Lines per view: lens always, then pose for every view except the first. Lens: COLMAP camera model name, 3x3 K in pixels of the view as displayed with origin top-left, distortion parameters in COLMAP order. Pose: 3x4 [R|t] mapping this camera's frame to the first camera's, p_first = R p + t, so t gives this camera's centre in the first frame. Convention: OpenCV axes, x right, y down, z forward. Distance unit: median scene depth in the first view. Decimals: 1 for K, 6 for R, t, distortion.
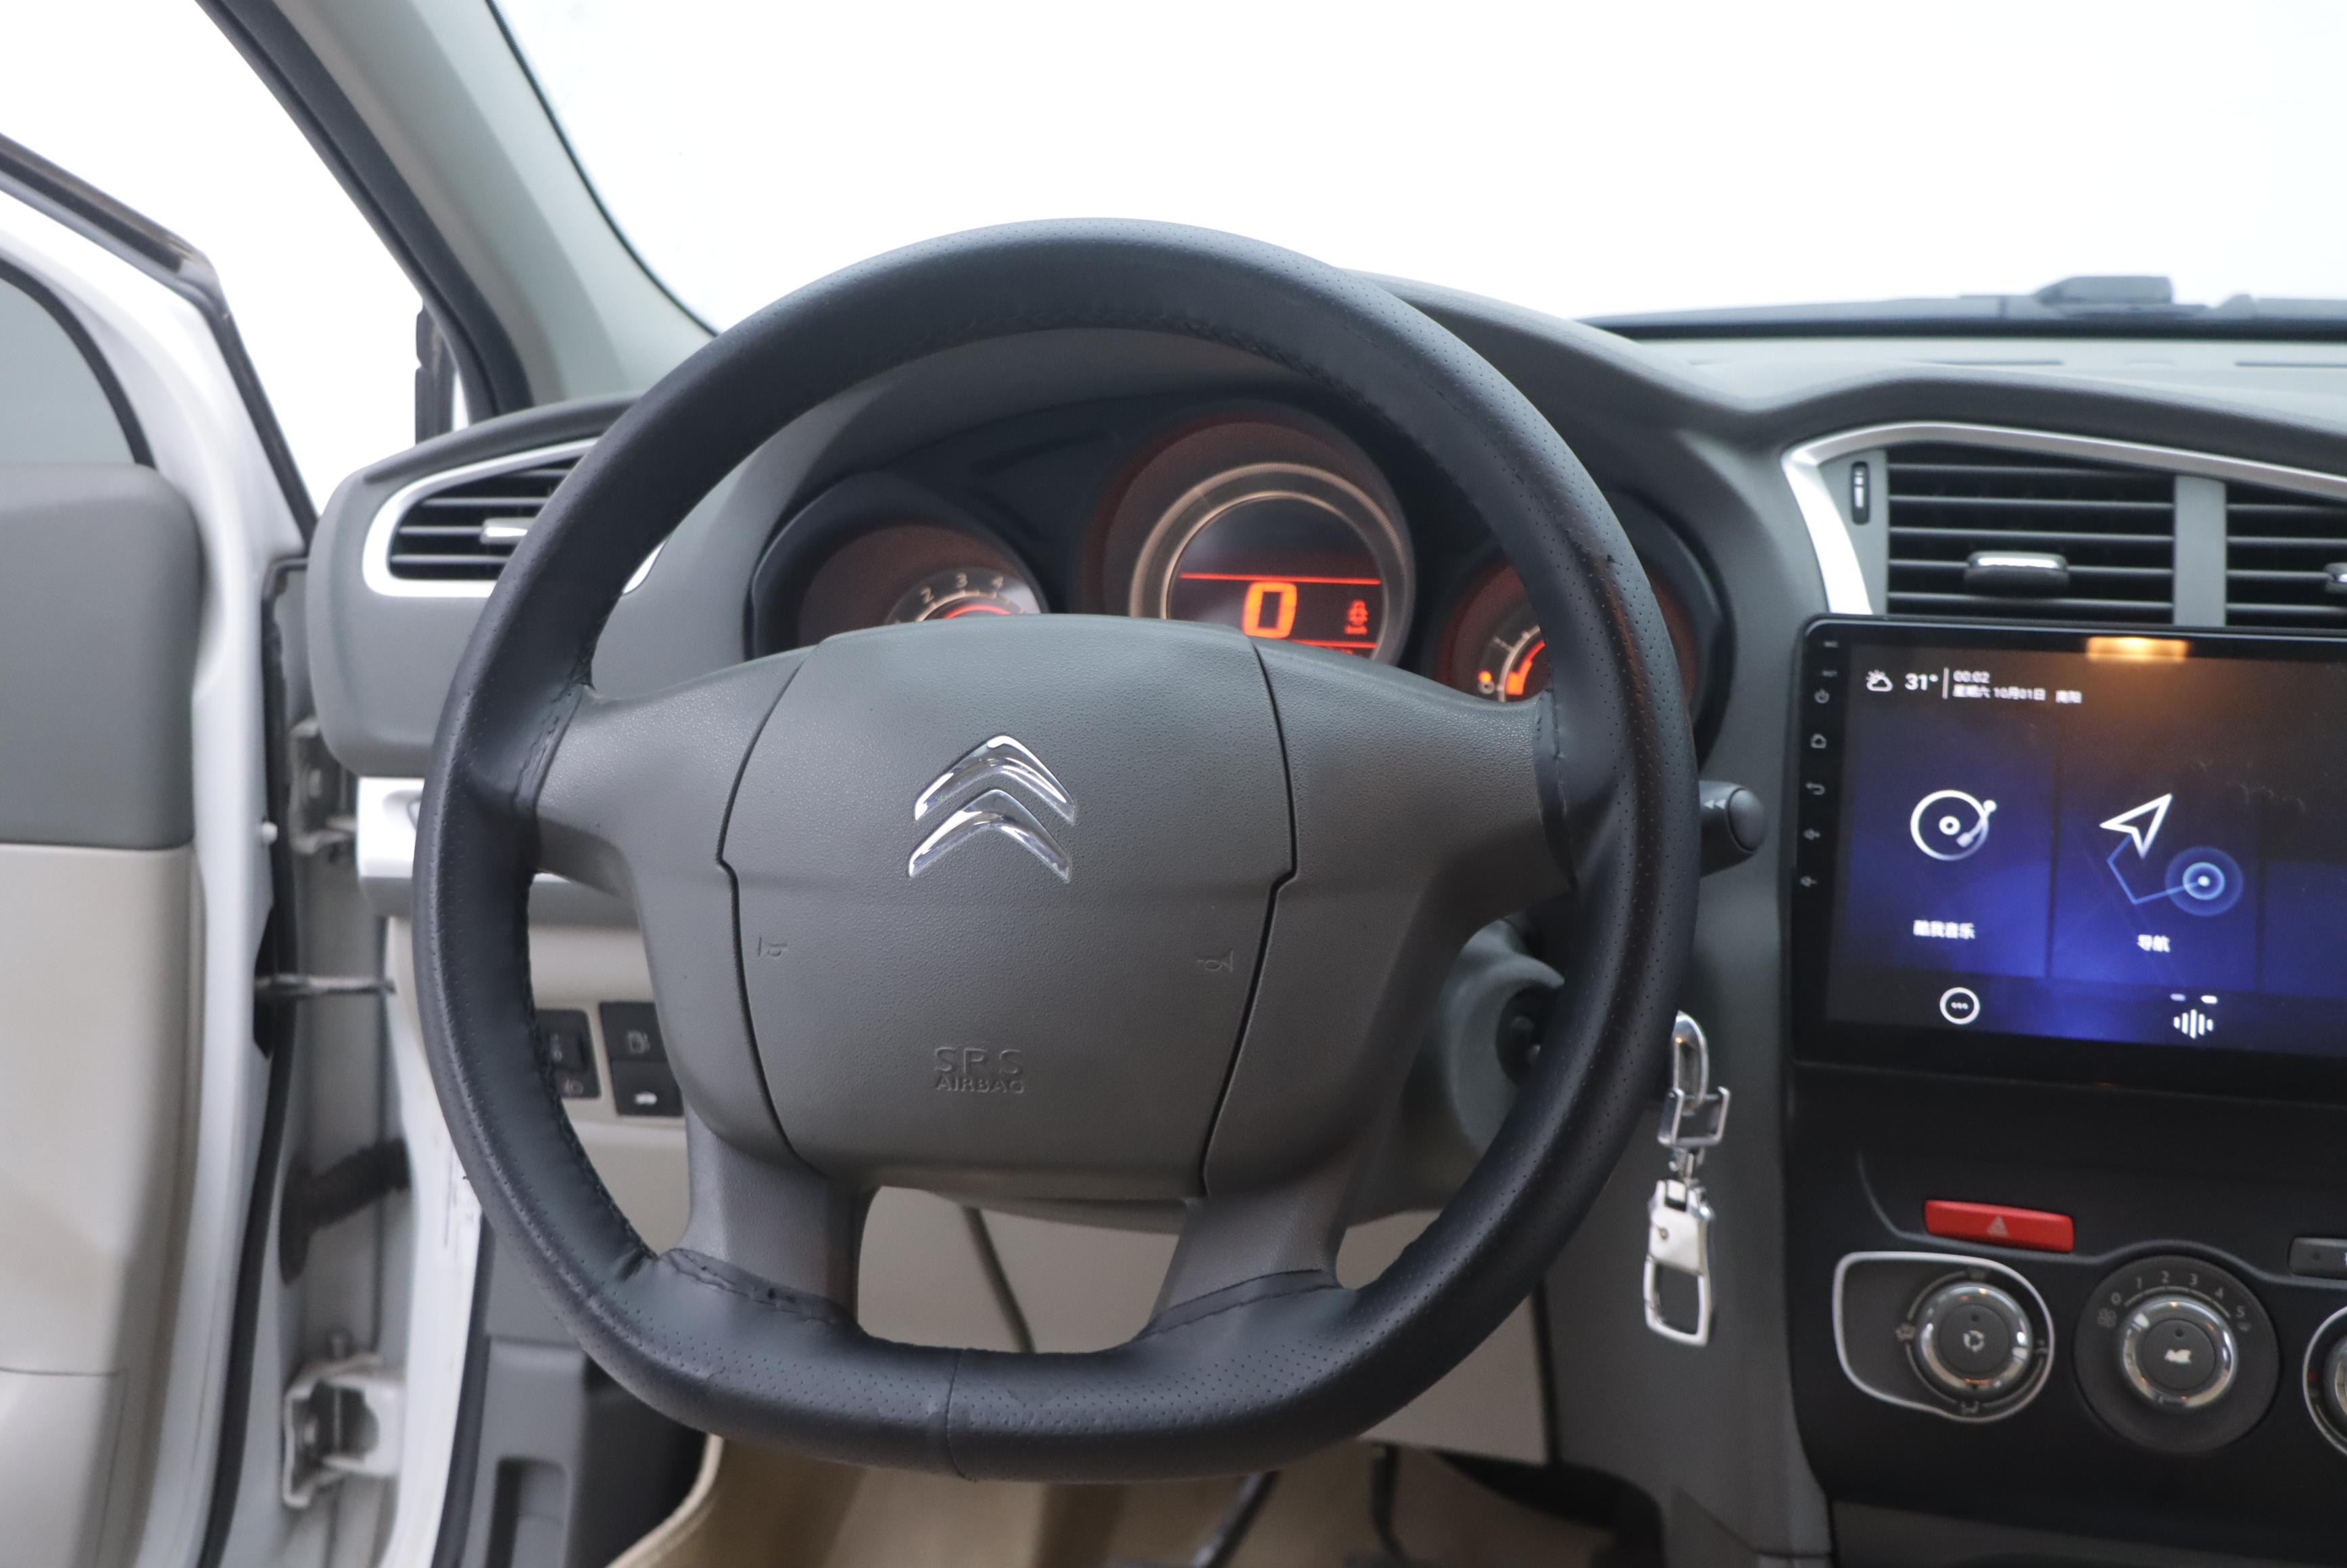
lens RADIAL K [[3524.2, 0, 1091.9], [0, 3524.2, 772.4], [0, 0, 1]] dist [0.055516, 0.000000]
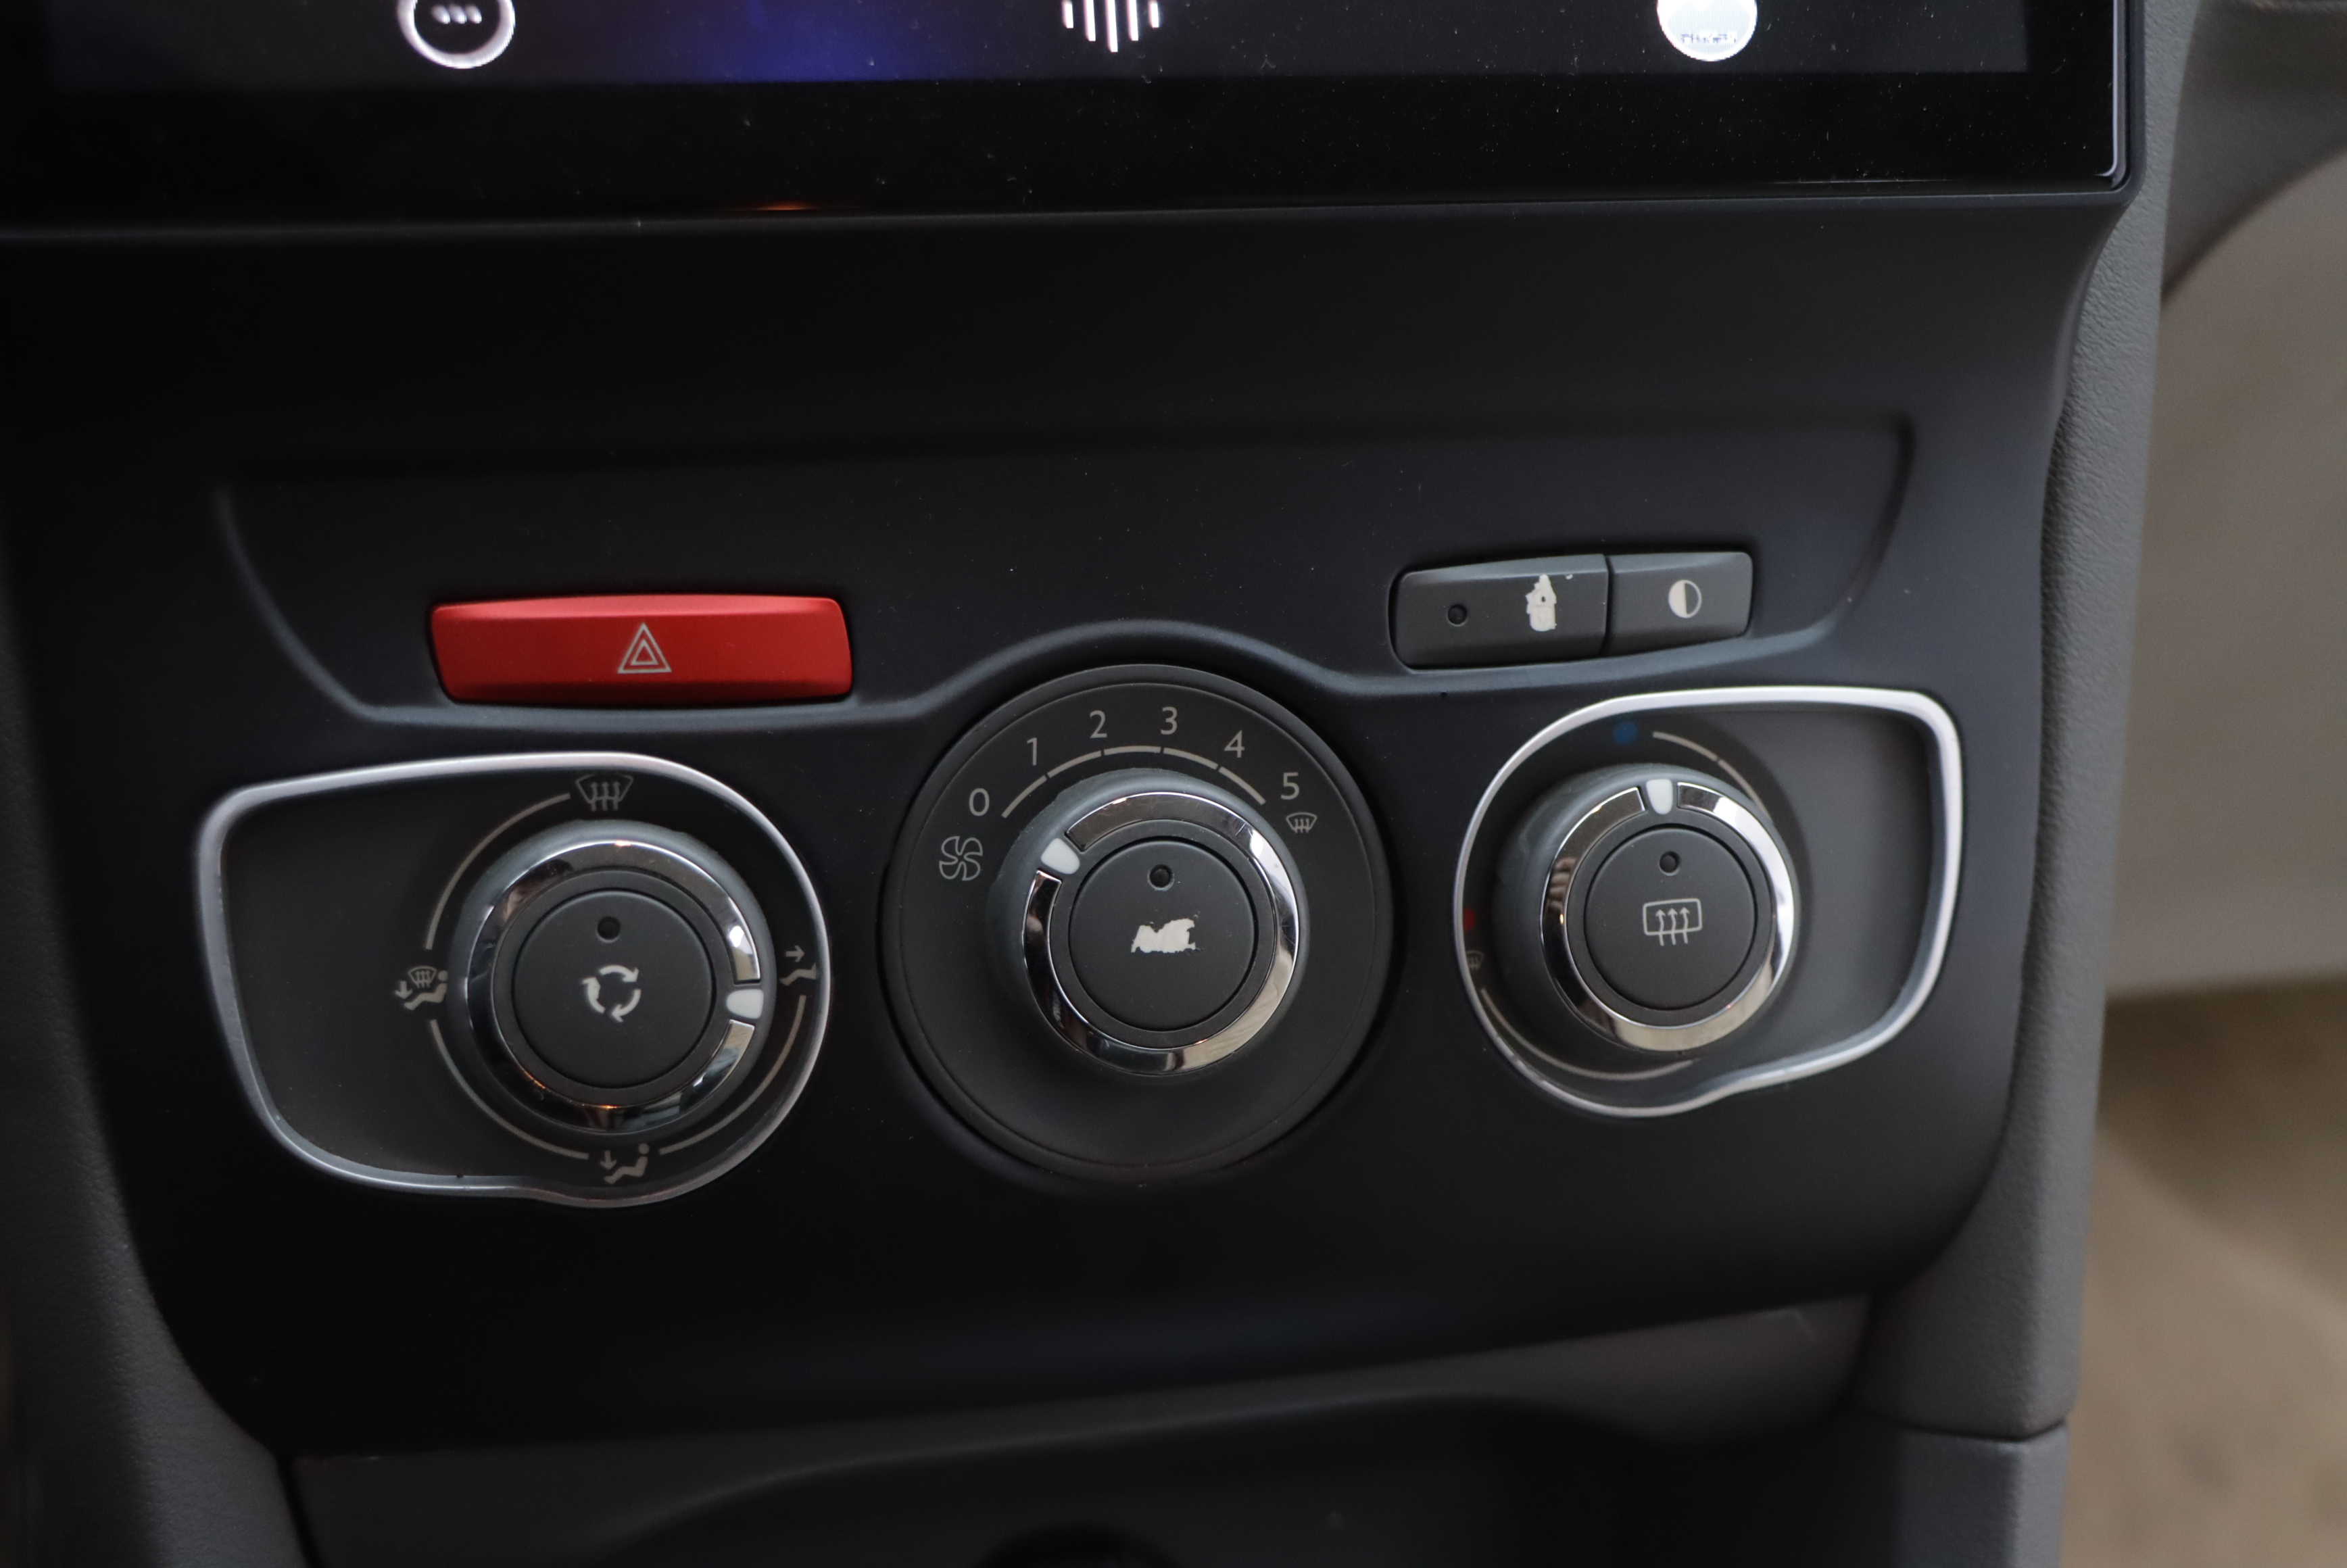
lens RADIAL K [[2859.3, 0, 1221.3], [0, 2859.3, 773.2], [0, 0, 1]] dist [-0.014883, 0.000000]
pose [[0.892306, -0.160205, 0.422048, 0.187571], [0.071845, 0.973392, 0.217594, 0.083376], [-0.445677, -0.163839, 0.880073, 0.730819]]
